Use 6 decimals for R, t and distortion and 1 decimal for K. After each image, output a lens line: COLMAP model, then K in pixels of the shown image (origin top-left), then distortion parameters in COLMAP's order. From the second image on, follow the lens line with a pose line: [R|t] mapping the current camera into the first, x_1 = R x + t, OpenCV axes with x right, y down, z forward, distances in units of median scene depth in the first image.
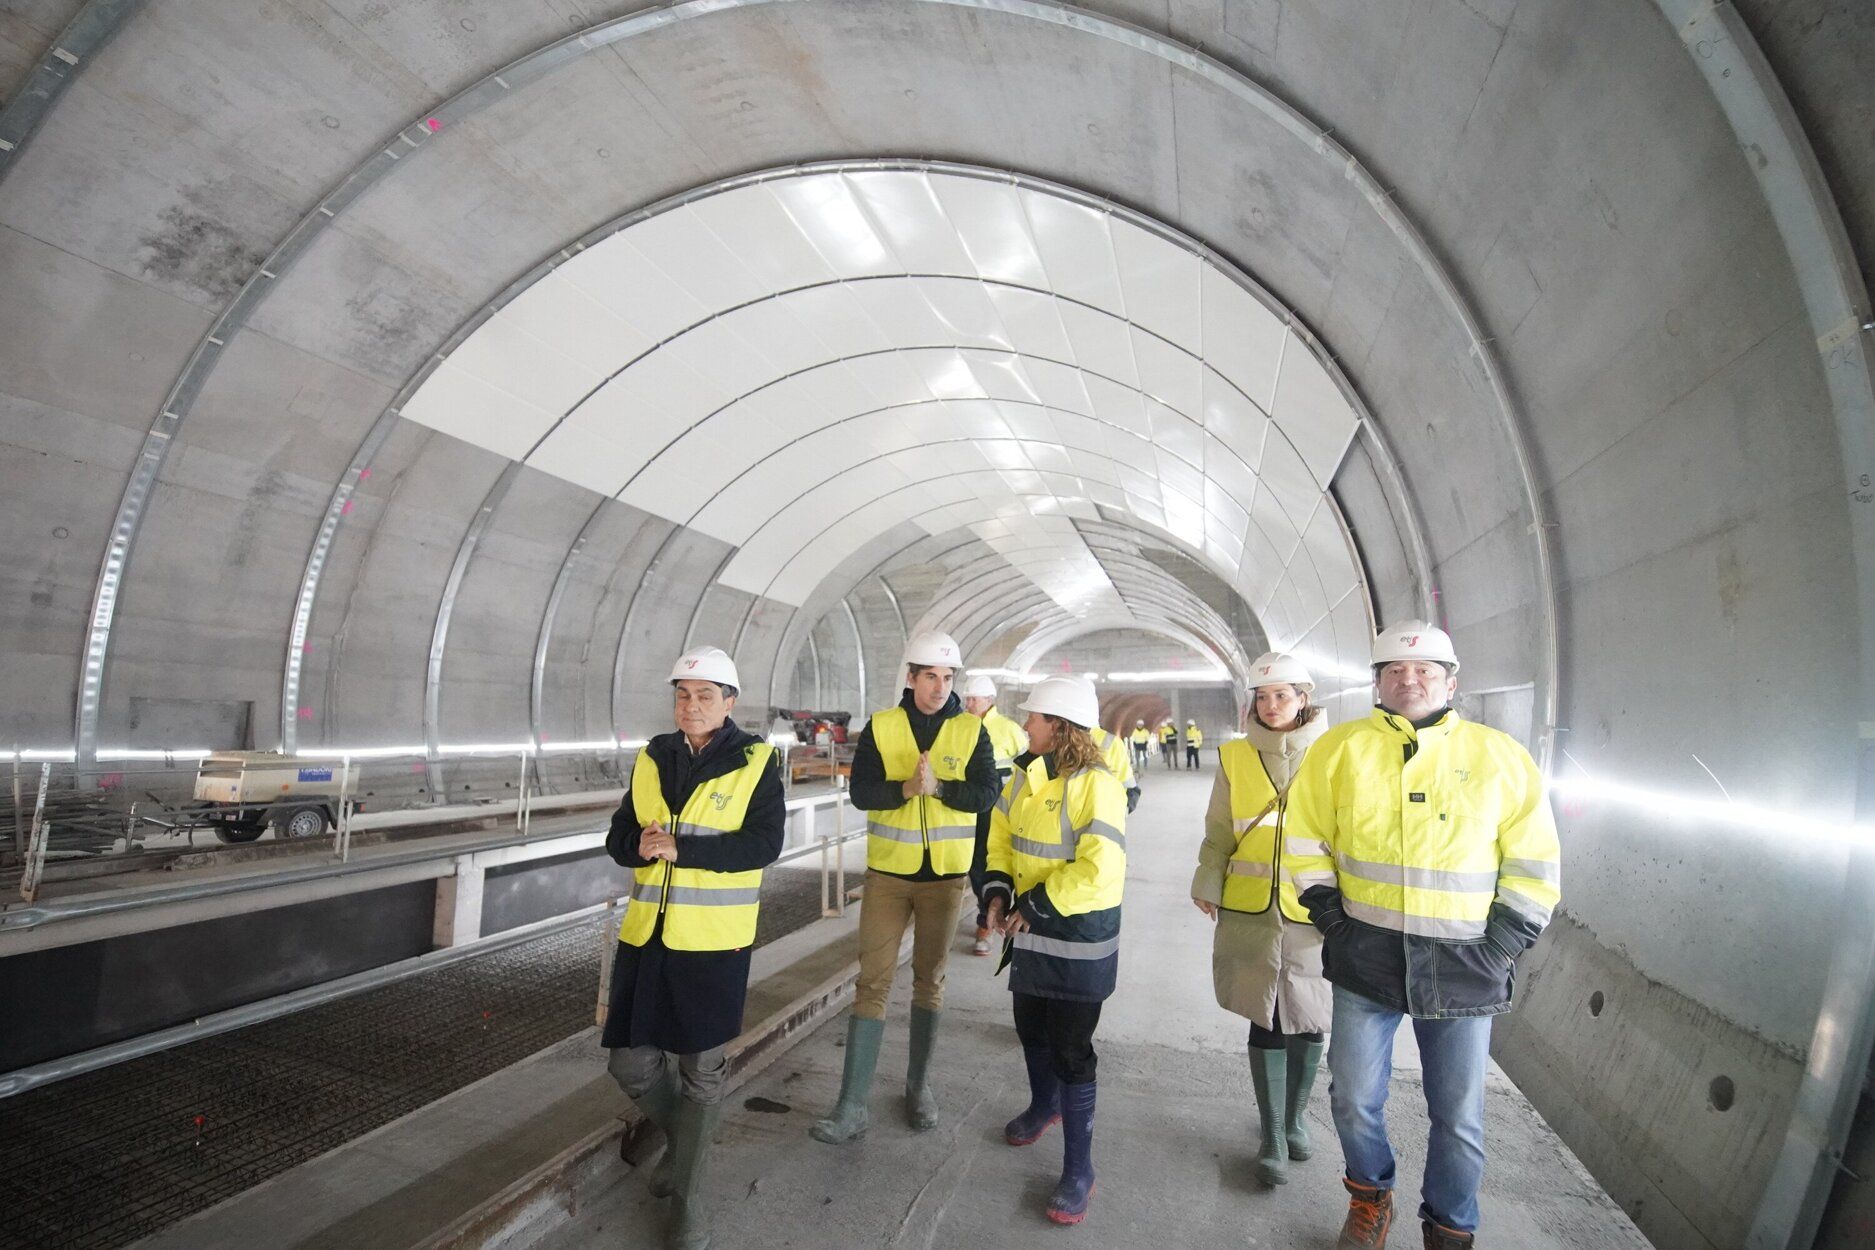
lens RADIAL K [[767.8, 0, 938.8], [0, 767.8, 620.5], [0, 0, 1]] dist [-0.017072, -0.001369]
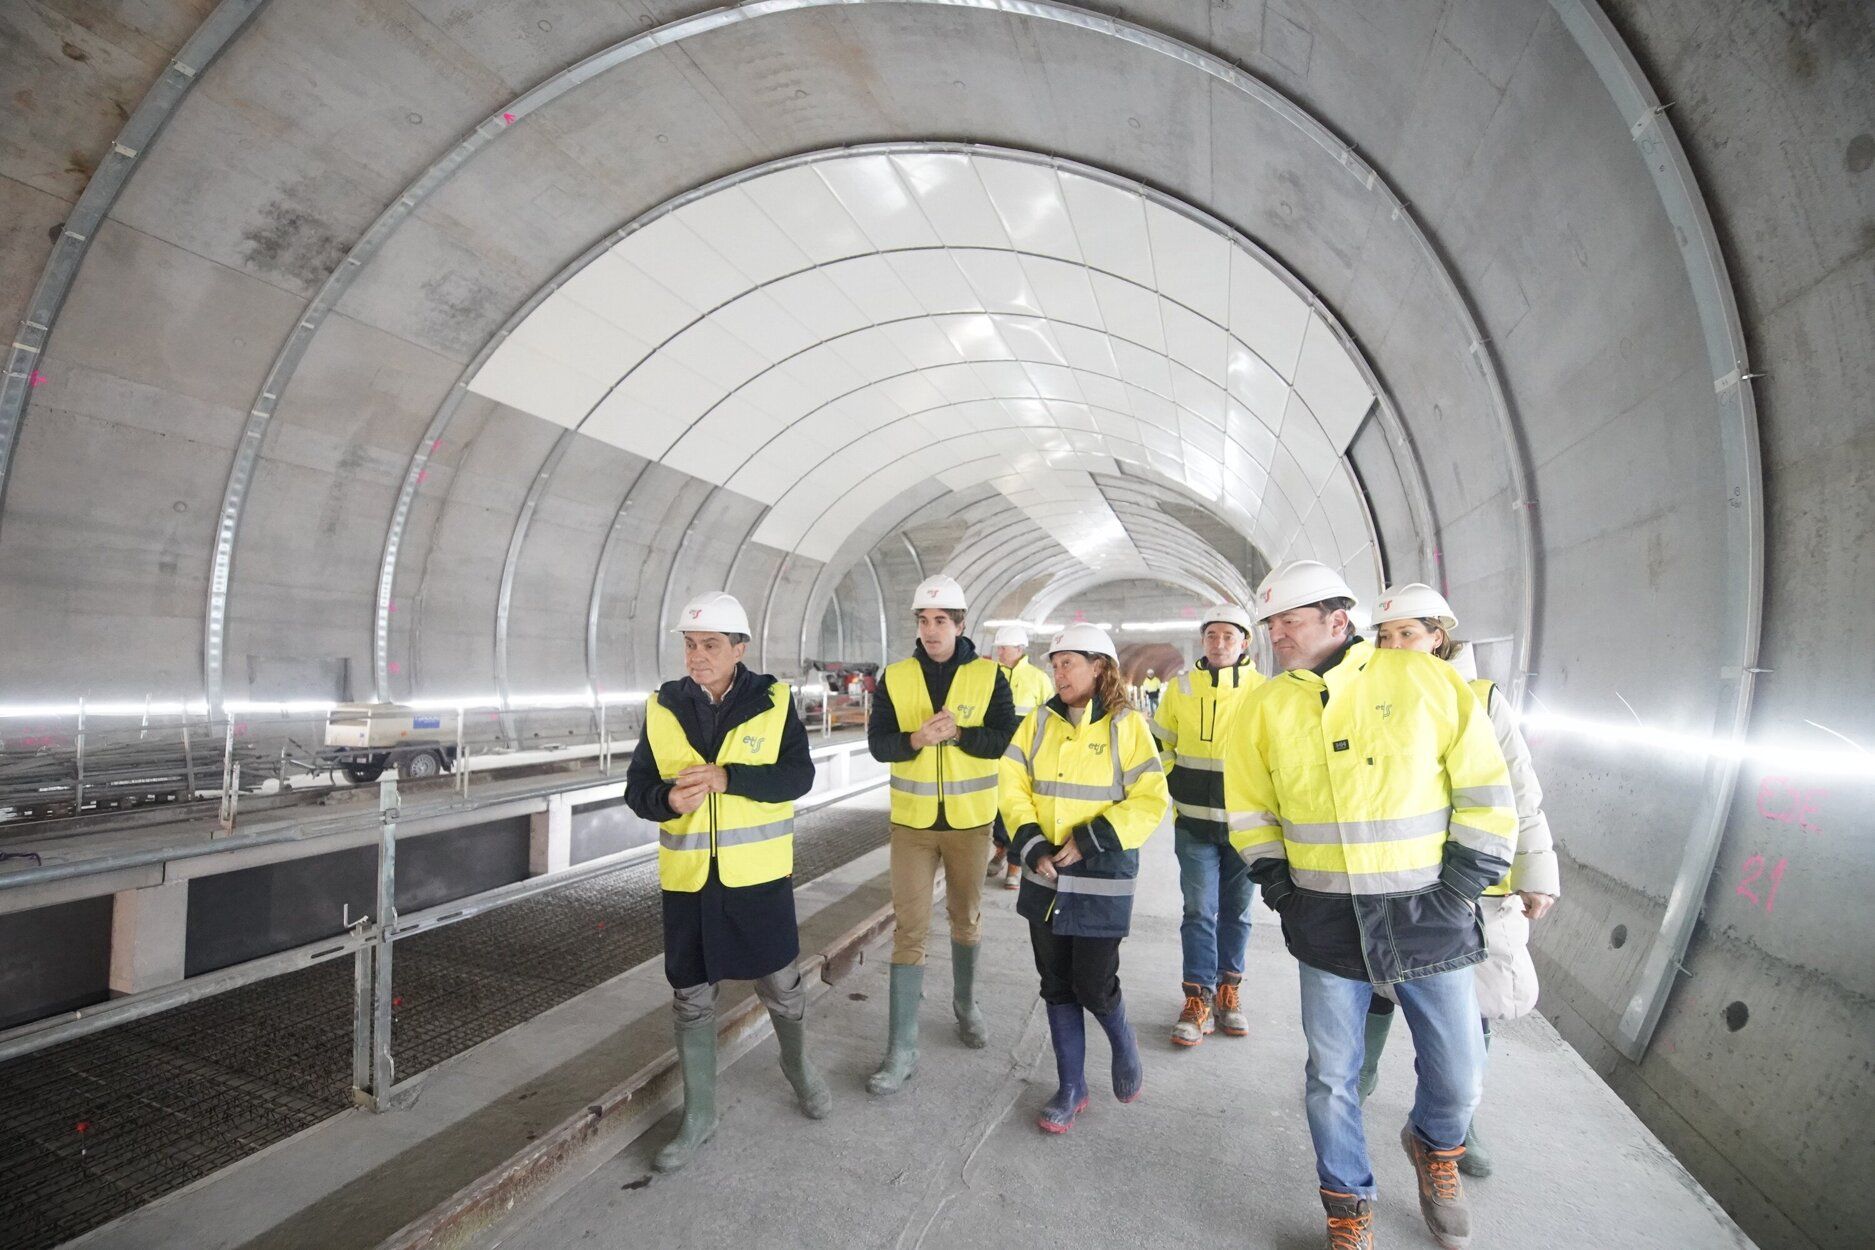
lens RADIAL K [[805.6, 0, 918.0], [0, 805.6, 626.0], [0, 0, 1]] dist [-0.021167, -0.000331]
pose [[0.999854, -0.007317, -0.015459, -0.073735], [0.008431, 0.997275, 0.073296, -0.018347], [0.014881, -0.073415, 0.997190, -0.147998]]
